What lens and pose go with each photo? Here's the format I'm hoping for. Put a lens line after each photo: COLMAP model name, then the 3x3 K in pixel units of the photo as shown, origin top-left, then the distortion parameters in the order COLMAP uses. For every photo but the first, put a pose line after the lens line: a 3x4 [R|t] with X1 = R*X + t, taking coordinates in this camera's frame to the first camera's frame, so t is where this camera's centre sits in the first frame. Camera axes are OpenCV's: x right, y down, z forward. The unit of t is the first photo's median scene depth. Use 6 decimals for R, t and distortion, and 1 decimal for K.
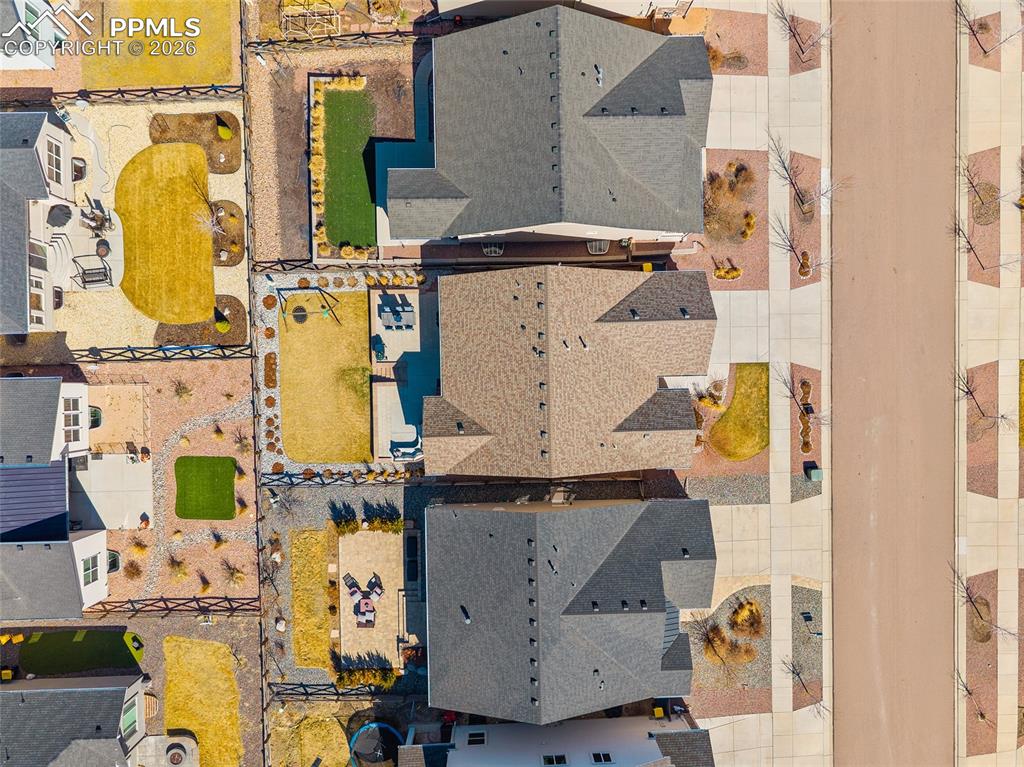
lens RADIAL K [[709.0, 0, 512.0], [0, 709.0, 383.5], [0, 0, 1]] dist [0.039266, -0.046018]
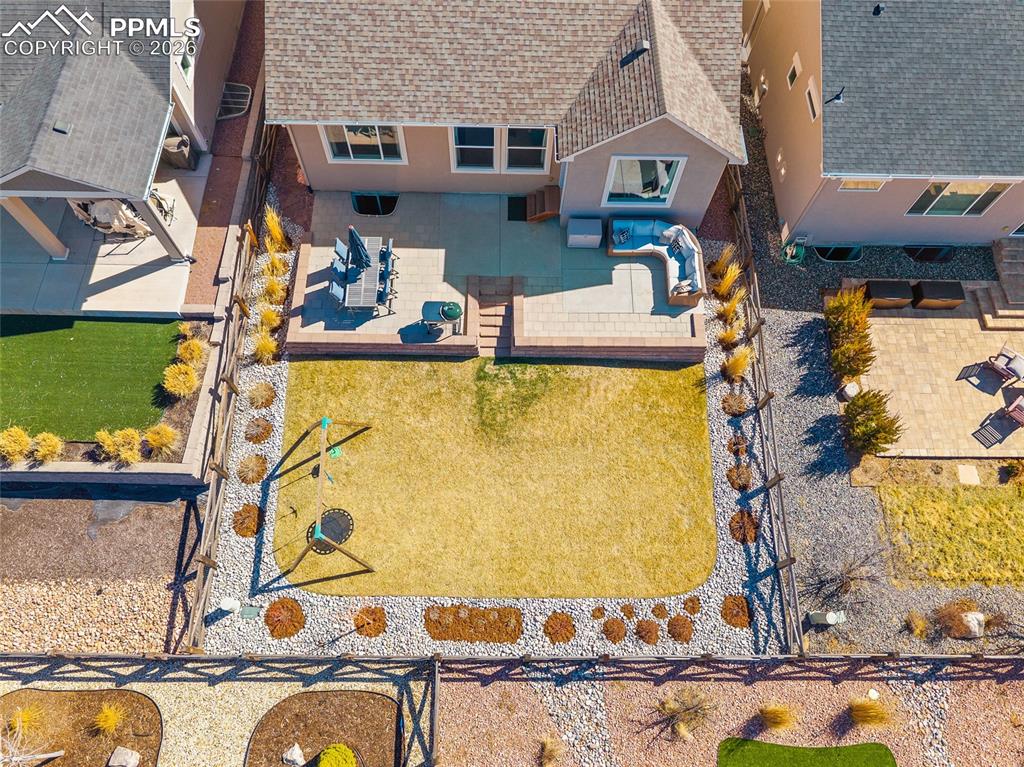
lens RADIAL K [[681.2, 0, 512.3], [0, 681.2, 392.2], [0, 0, 1]] dist [0.008845, -0.003238]
pose [[0.020931, -0.918266, 0.395410, -0.369198], [0.999470, 0.029081, 0.014628, -0.007131], [-0.024931, 0.394894, 0.918388, 0.632573]]
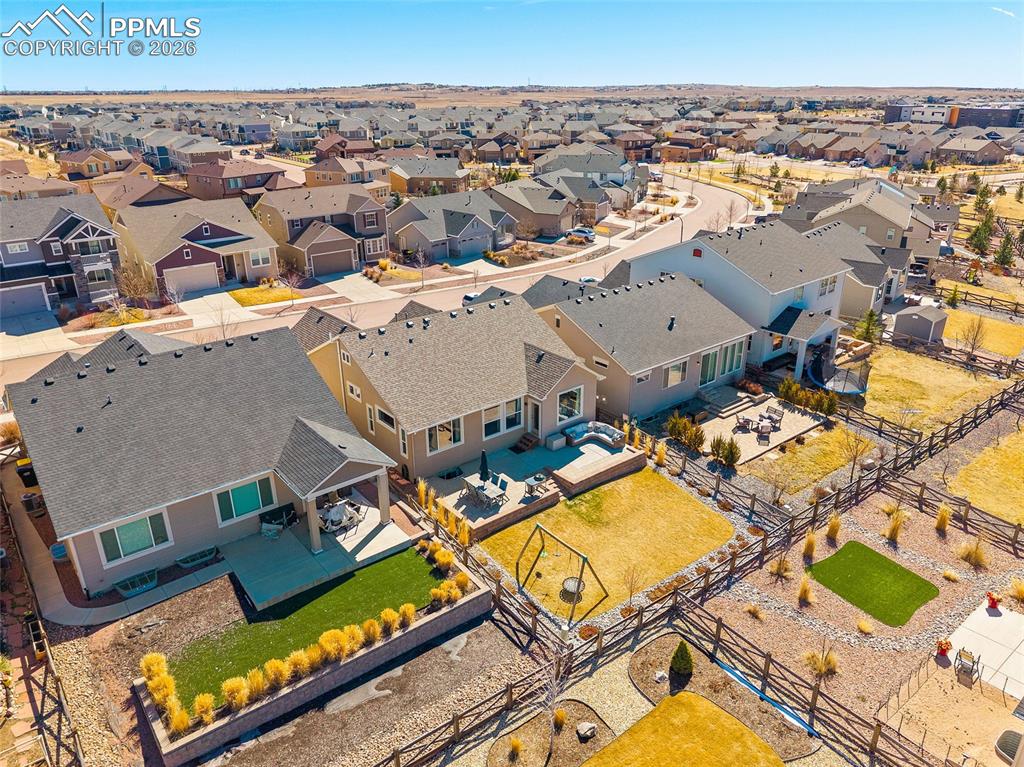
lens RADIAL K [[716.7, 0, 510.7], [0, 716.7, 393.6], [0, 0, 1]] dist [0.046546, -0.063442]
pose [[-0.608492, -0.328434, 0.722405, -0.655616], [0.793556, -0.248749, 0.555332, -0.439749], [-0.002692, 0.911183, 0.411992, 0.585238]]
